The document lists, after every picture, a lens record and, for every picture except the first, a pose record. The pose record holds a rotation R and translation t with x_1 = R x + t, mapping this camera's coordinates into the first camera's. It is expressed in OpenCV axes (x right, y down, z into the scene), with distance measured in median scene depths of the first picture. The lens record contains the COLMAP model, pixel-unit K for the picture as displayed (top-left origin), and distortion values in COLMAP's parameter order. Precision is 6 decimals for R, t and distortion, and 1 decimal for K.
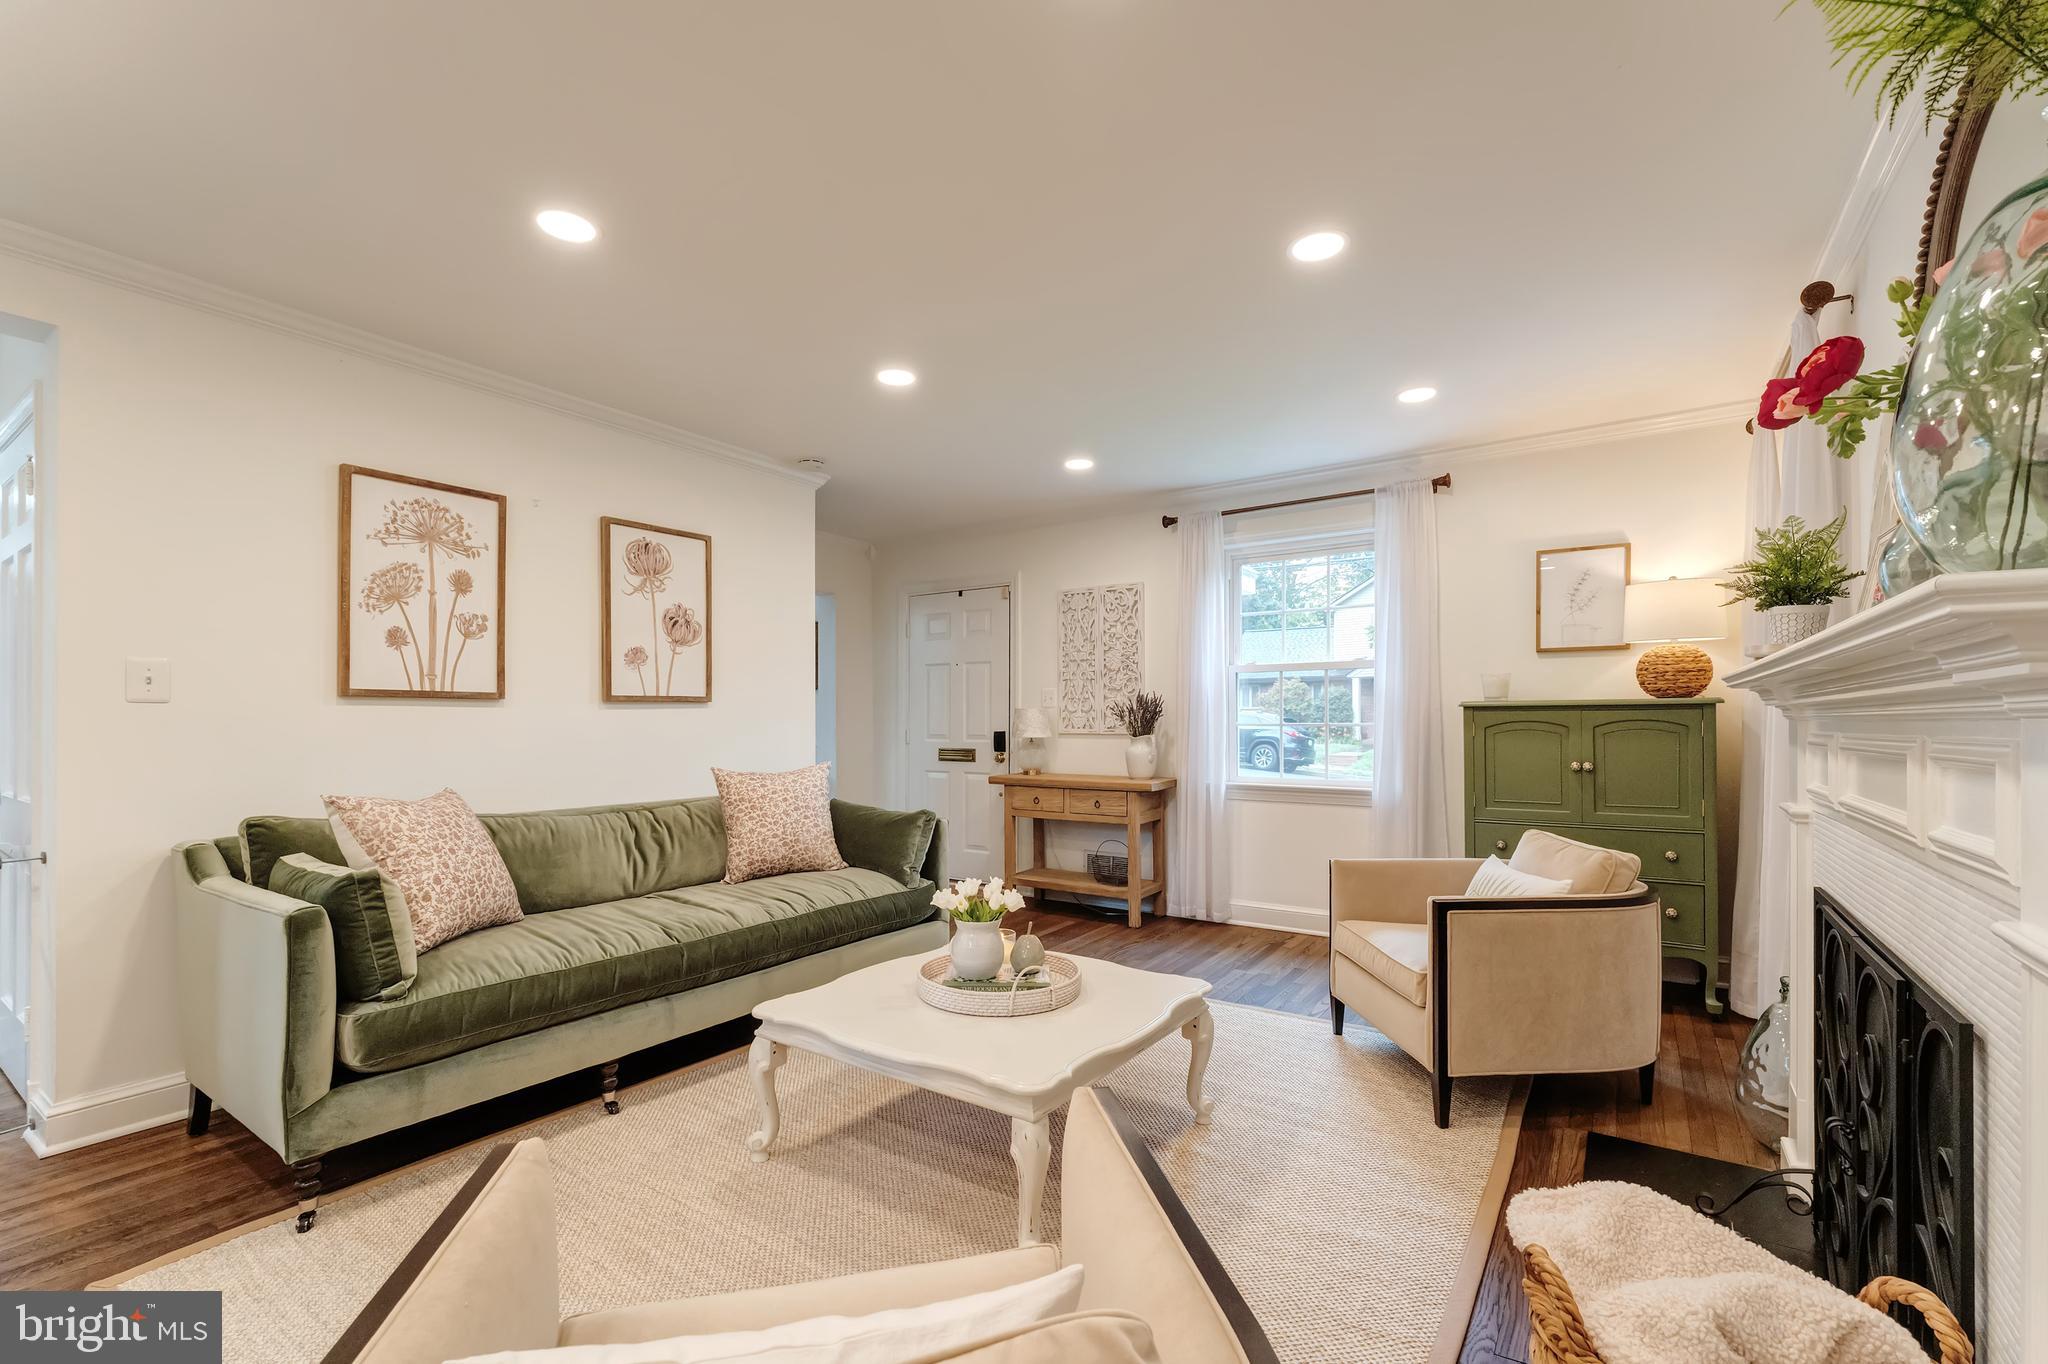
lens RADIAL K [[885.0, 0, 1023.6], [0, 885.0, 718.7], [0, 0, 1]] dist [-0.000916, -0.000113]
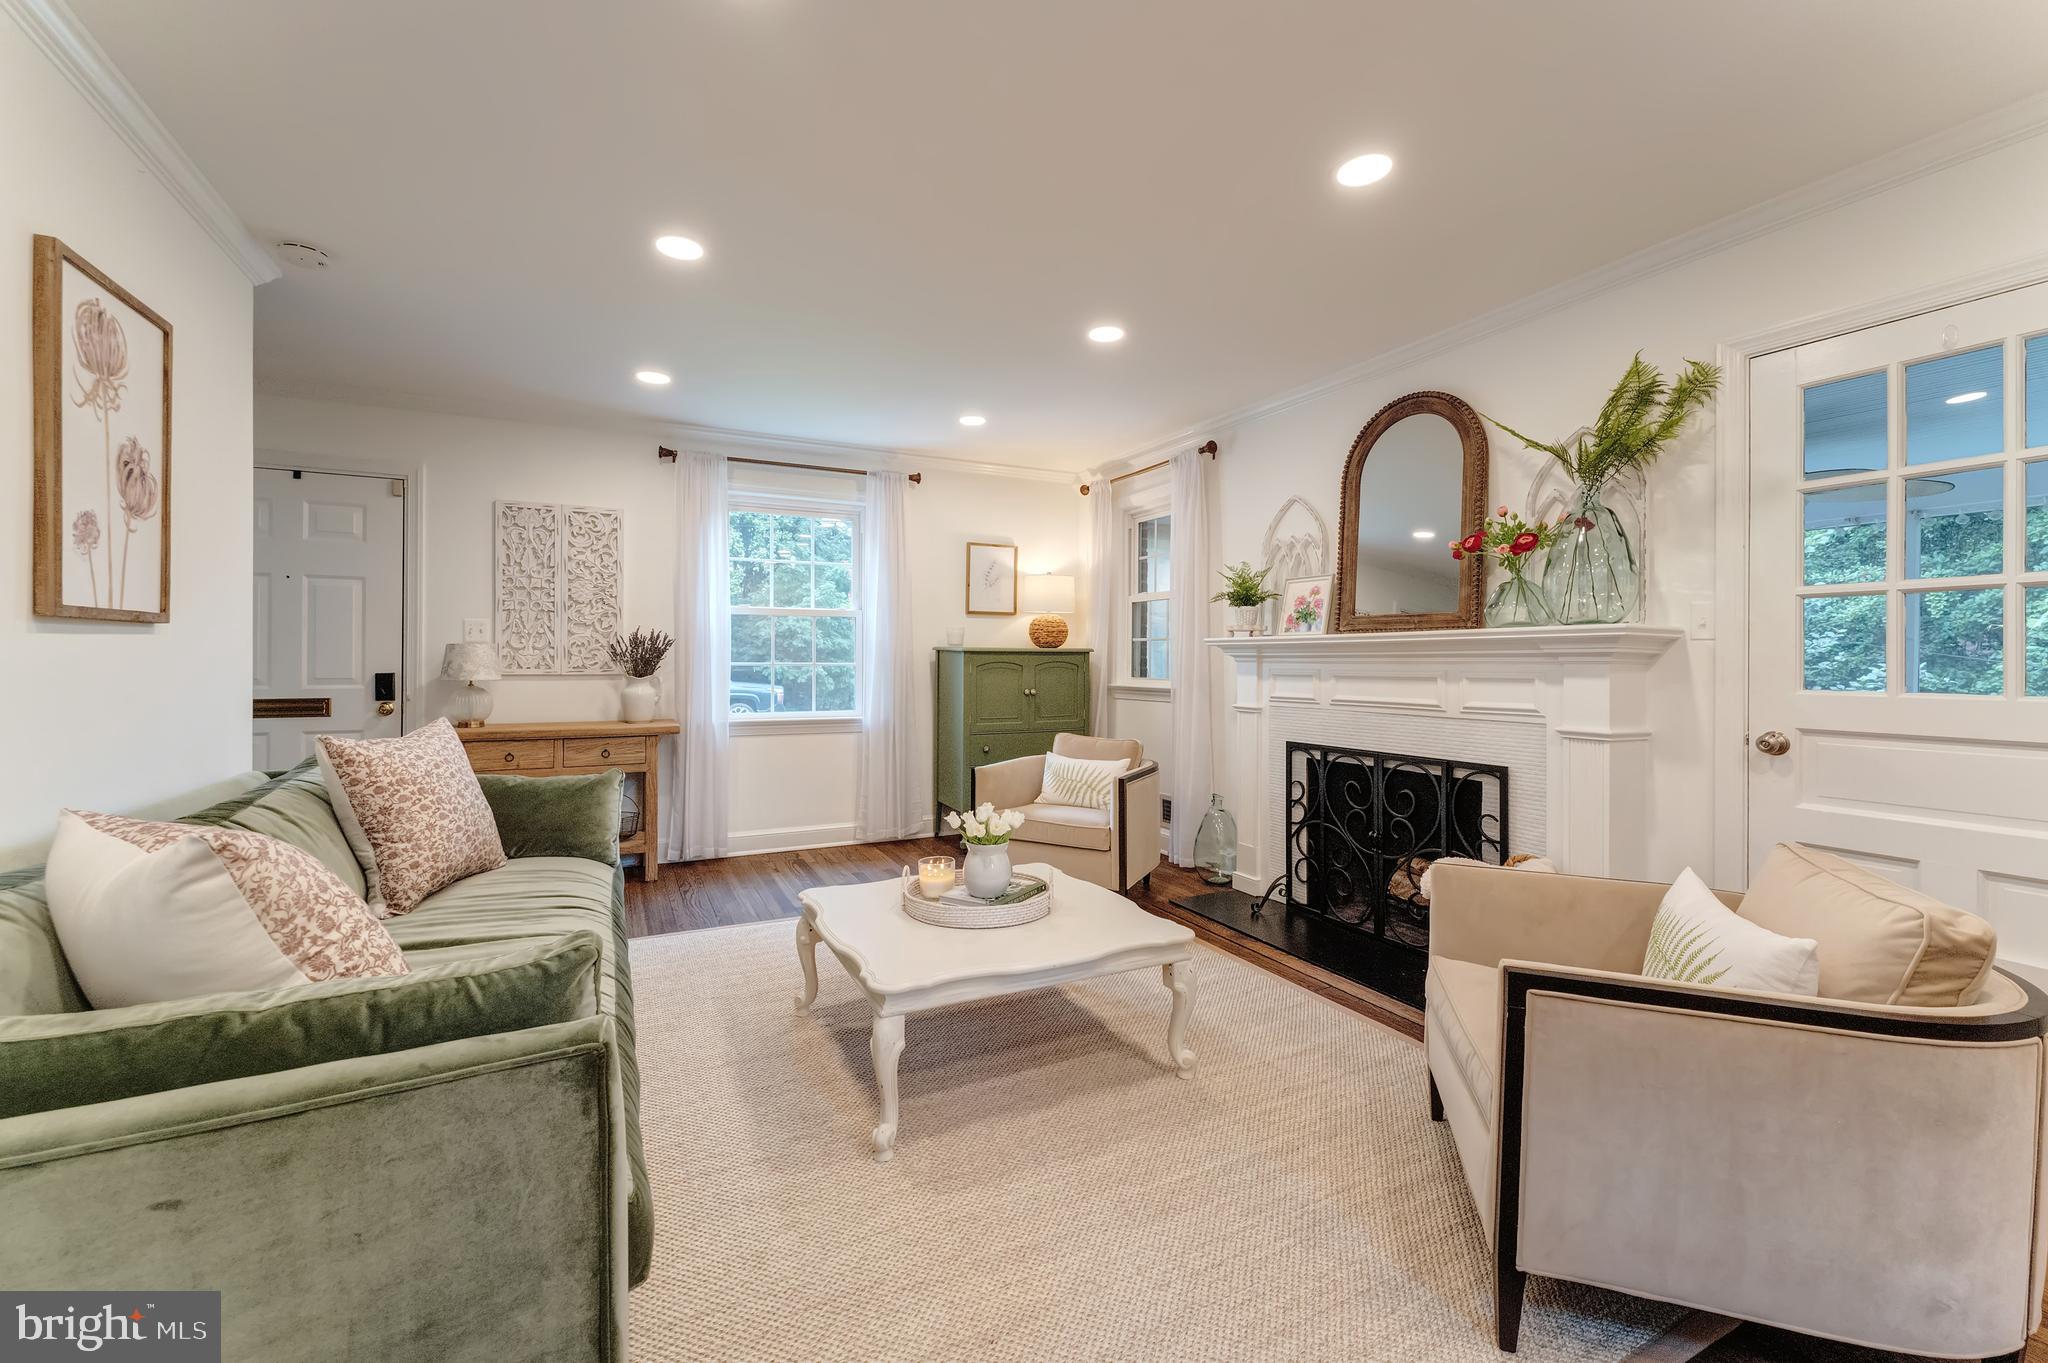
lens RADIAL K [[837.9, 0, 1025.6], [0, 837.9, 658.9], [0, 0, 1]] dist [0.001418, 0.000075]
pose [[0.477081, 0.005532, 0.878842, -0.581755], [-0.006255, 0.999976, -0.002899, 0.001568], [-0.878837, -0.004114, 0.477105, 0.286749]]
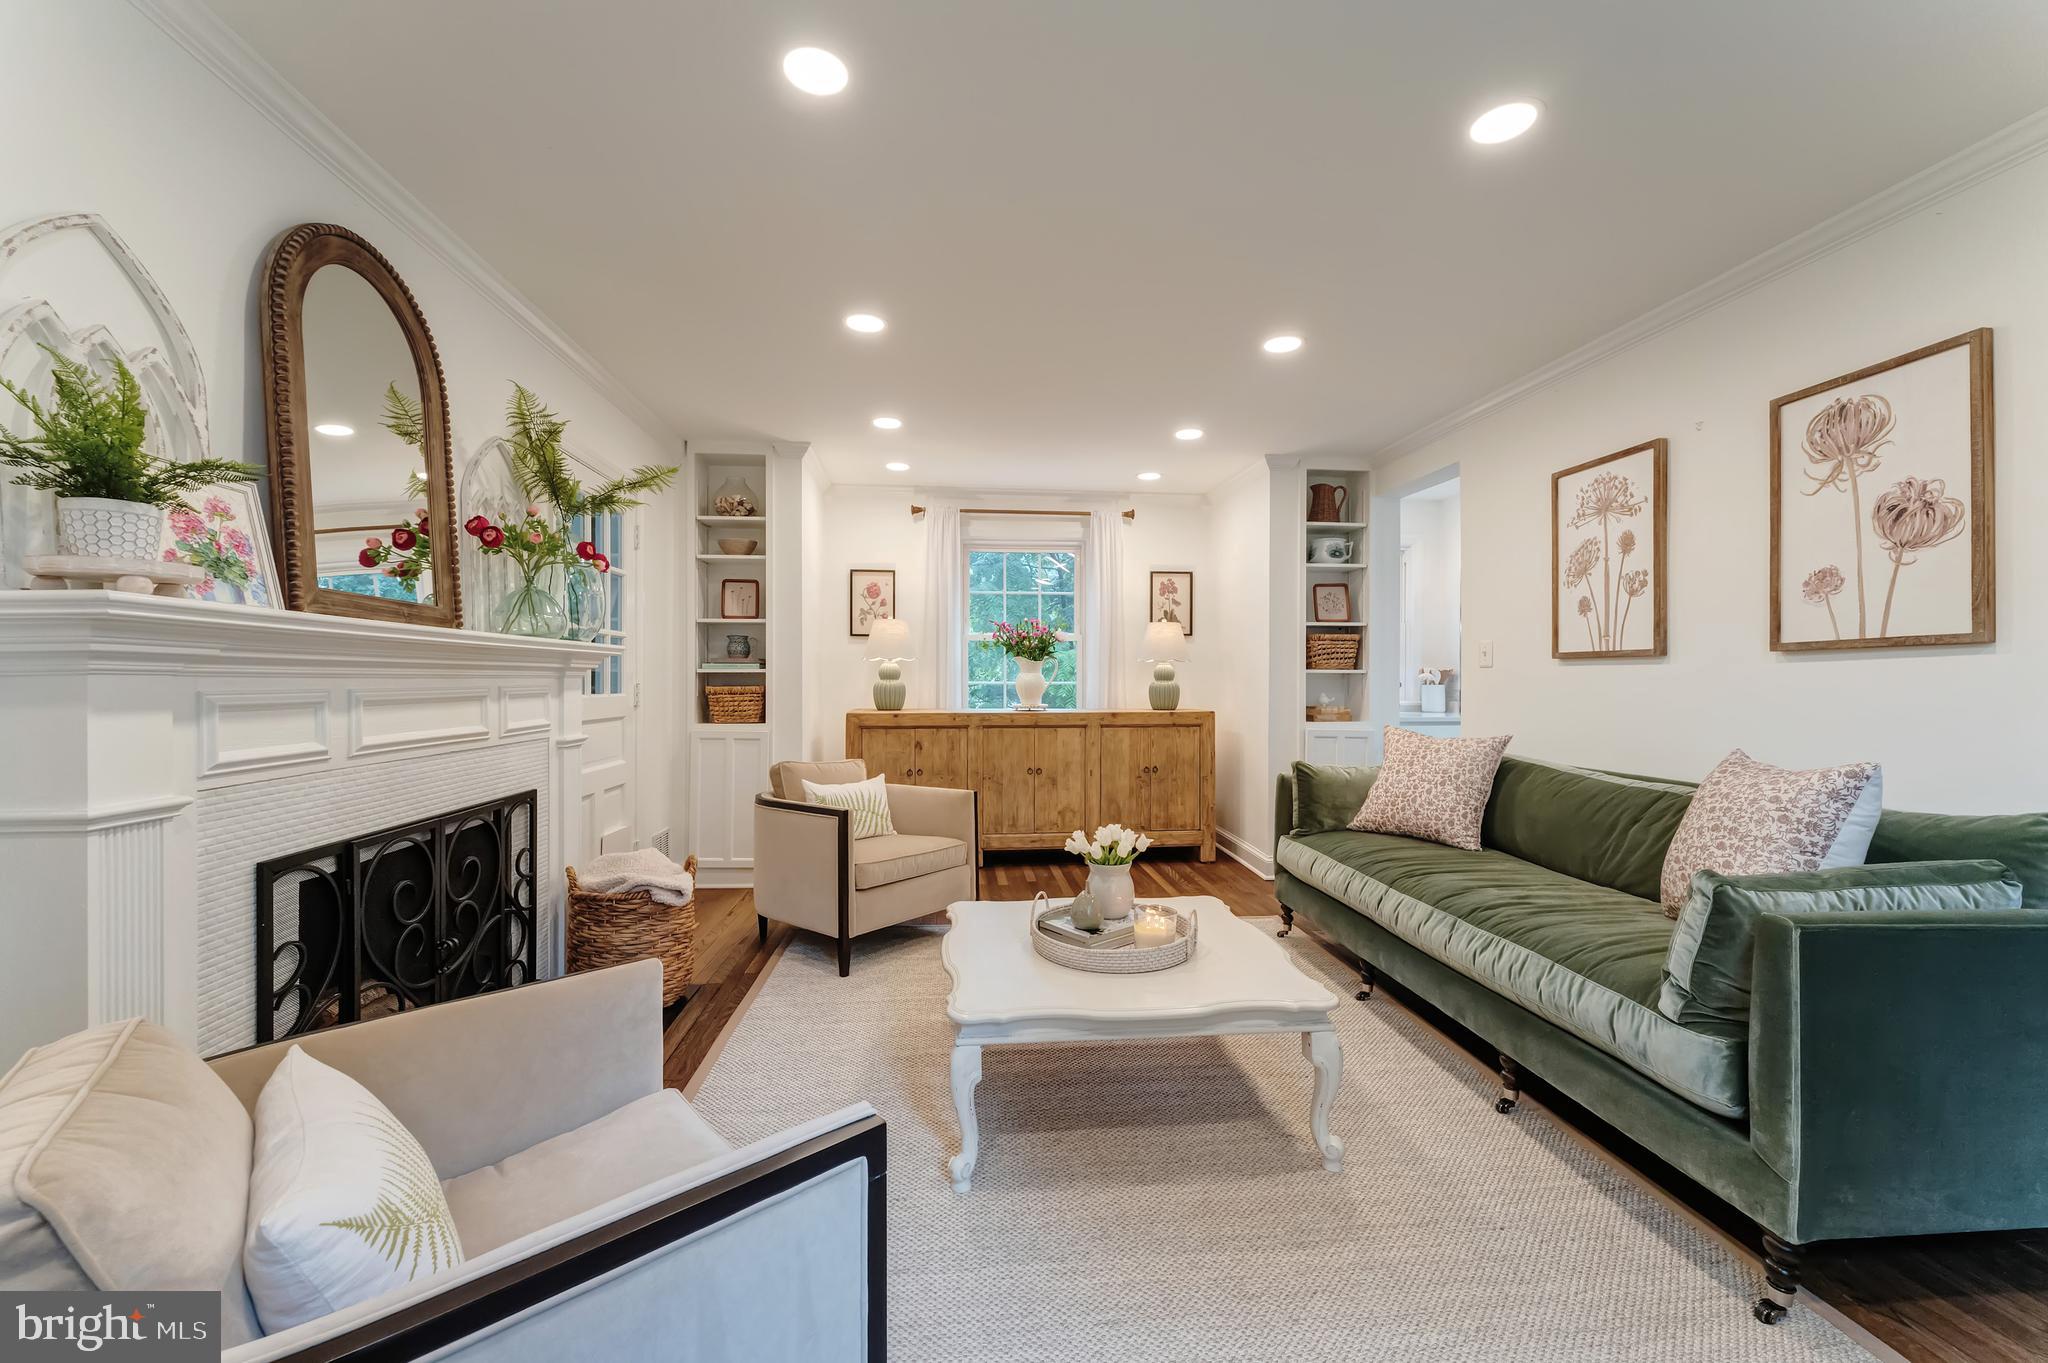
lens RADIAL K [[815.5, 0, 1024.0], [0, 815.5, 681.5], [0, 0, 1]] dist [-0.000095, -0.000149]
pose [[-0.765937, 0.001146, -0.642915, 0.411353], [0.000516, 0.999999, 0.001168, 0.003728], [0.642916, 0.000563, -0.765937, 1.044757]]
